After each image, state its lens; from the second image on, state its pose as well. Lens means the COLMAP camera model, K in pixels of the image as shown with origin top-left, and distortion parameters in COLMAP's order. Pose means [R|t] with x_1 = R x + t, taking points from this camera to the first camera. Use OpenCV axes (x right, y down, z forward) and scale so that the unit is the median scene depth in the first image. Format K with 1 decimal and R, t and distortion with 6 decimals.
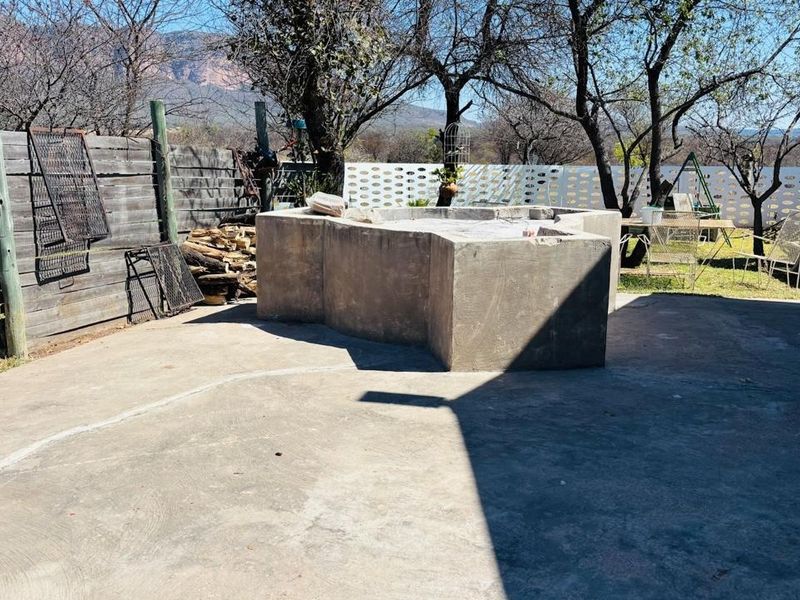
lens RADIAL K [[800.1, 0, 417.3], [0, 800.1, 302.5], [0, 0, 1]] dist [0.034416, 0.000000]
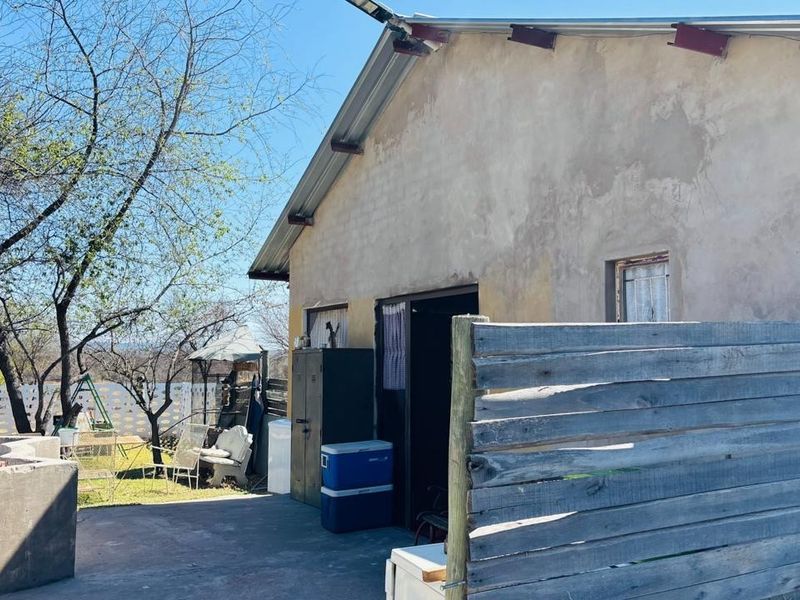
lens RADIAL K [[800.1, 0, 397.1], [0, 800.1, 303.3], [0, 0, 1]] dist [0.034416, 0.000000]
pose [[0.746913, 0.039239, 0.663763, -0.176181], [0.133286, 0.969161, -0.207275, 0.002406], [-0.651426, 0.243286, 0.718649, -0.186176]]
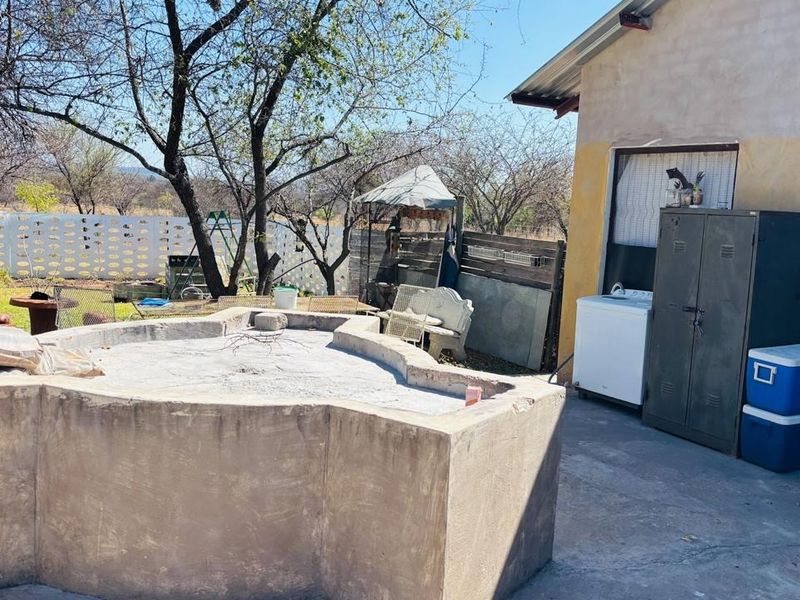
lens RADIAL K [[800.1, 0, 407.8], [0, 800.1, 302.8], [0, 0, 1]] dist [0.034416, 0.000000]
pose [[0.742874, -0.053984, 0.667251, -0.300027], [0.083470, 0.996434, -0.012313, -0.137439], [-0.664207, 0.064843, 0.744731, 0.474471]]
